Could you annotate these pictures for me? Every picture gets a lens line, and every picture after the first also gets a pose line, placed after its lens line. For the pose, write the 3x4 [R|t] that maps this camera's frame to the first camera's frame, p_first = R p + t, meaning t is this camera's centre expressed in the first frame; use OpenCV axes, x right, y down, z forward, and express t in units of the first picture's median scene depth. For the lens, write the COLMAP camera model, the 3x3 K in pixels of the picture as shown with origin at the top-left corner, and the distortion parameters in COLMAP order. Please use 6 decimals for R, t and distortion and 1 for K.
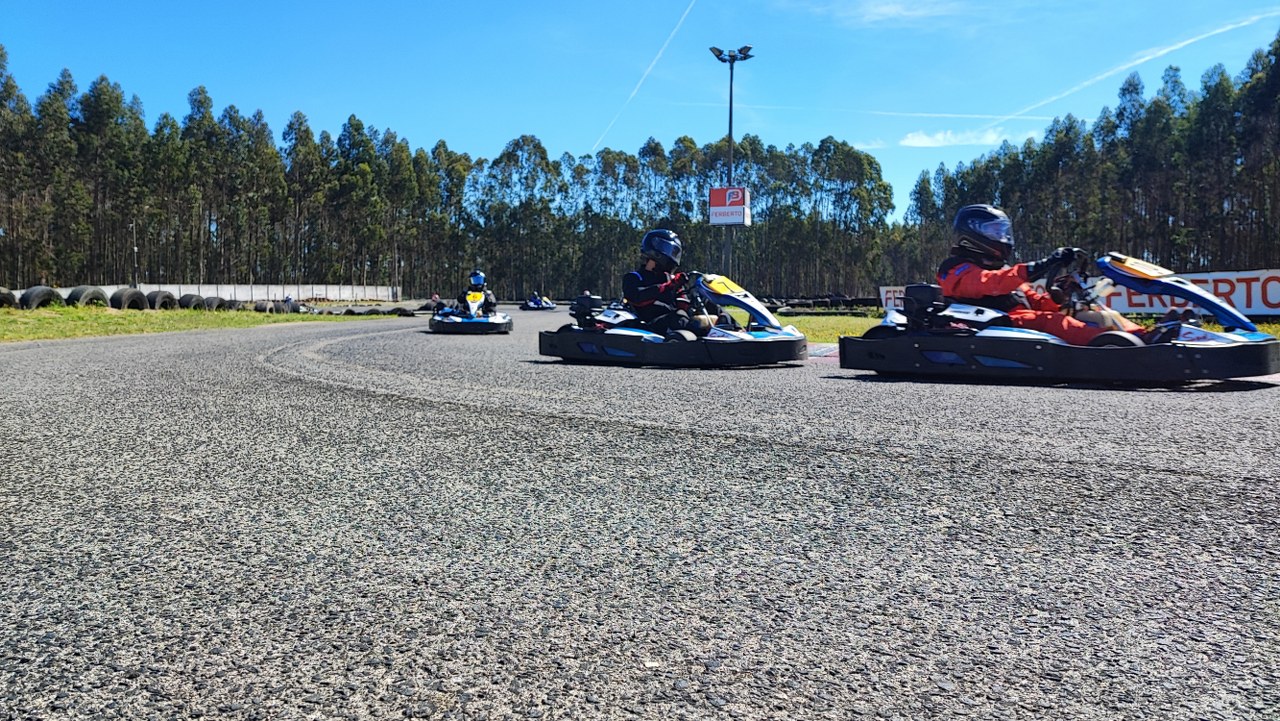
lens RADIAL K [[928.4, 0, 632.8], [0, 928.4, 364.1], [0, 0, 1]] dist [0.047677, -0.068234]
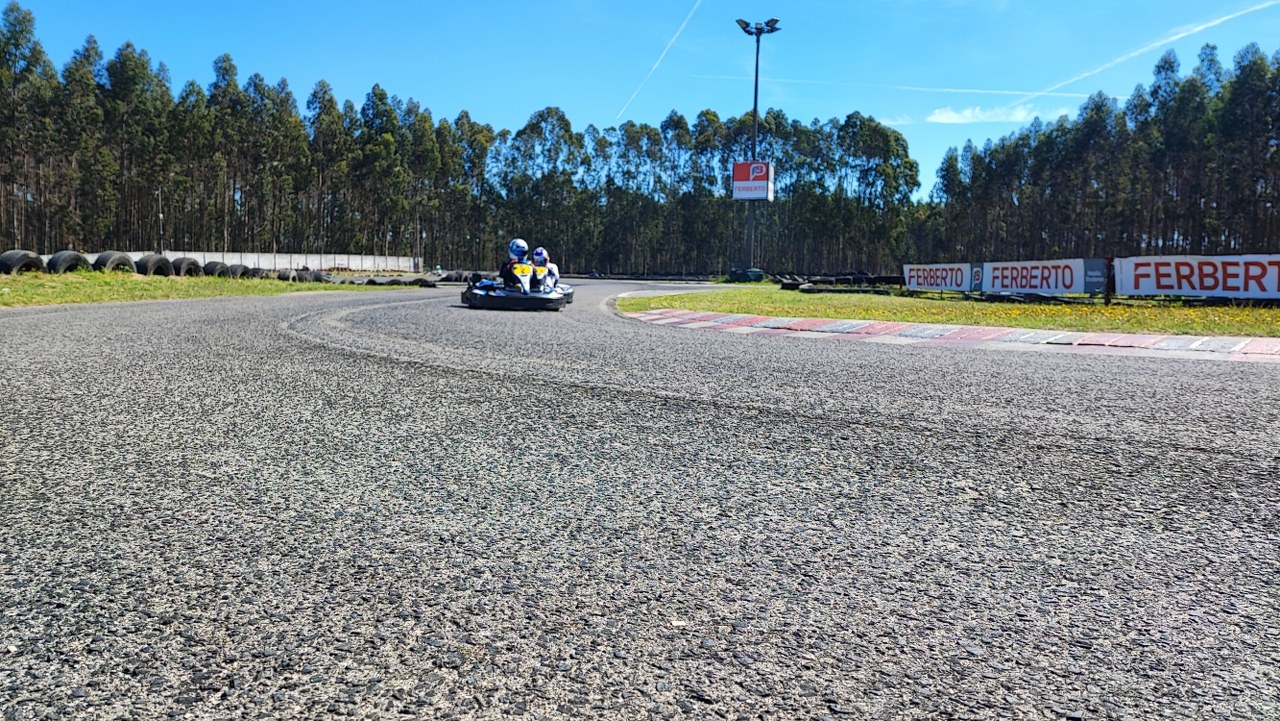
lens RADIAL K [[928.4, 0, 632.8], [0, 928.4, 364.1], [0, 0, 1]] dist [0.047677, -0.068234]
pose [[0.999638, 0.017288, -0.020591, -0.005536], [-0.016724, 0.999488, 0.027267, 0.007230], [0.021052, -0.026913, 0.999416, 0.002018]]
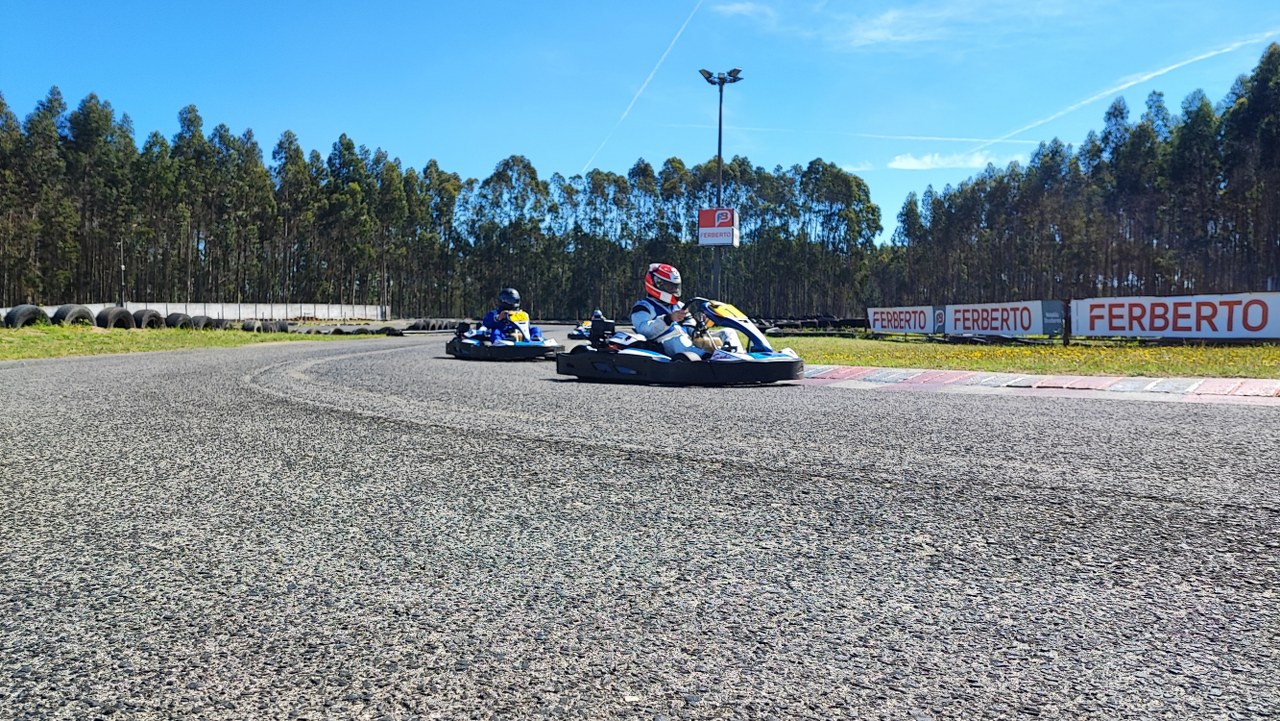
lens RADIAL K [[928.4, 0, 632.8], [0, 928.4, 364.1], [0, 0, 1]] dist [0.047677, -0.068234]
pose [[0.999928, 0.002841, 0.011622, 0.003812], [-0.002595, 0.999774, -0.021096, -0.006479], [-0.011680, 0.021064, 0.999710, -0.002594]]
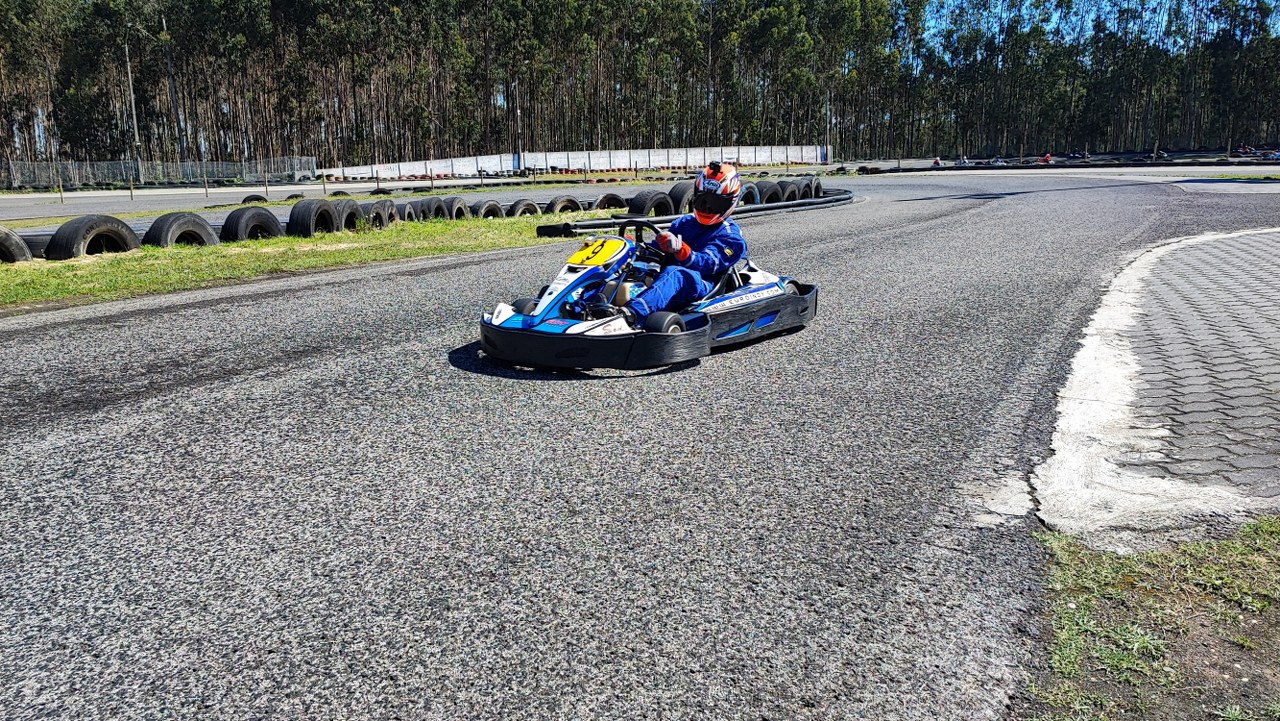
lens RADIAL K [[886.9, 0, 638.6], [0, 886.9, 326.4], [0, 0, 1]] dist [0.055461, -0.053487]
pose [[0.875051, 0.065303, -0.479604, -0.304865], [-0.008472, 0.992772, 0.119719, -0.410024], [0.483956, -0.100697, 0.869280, 5.225296]]
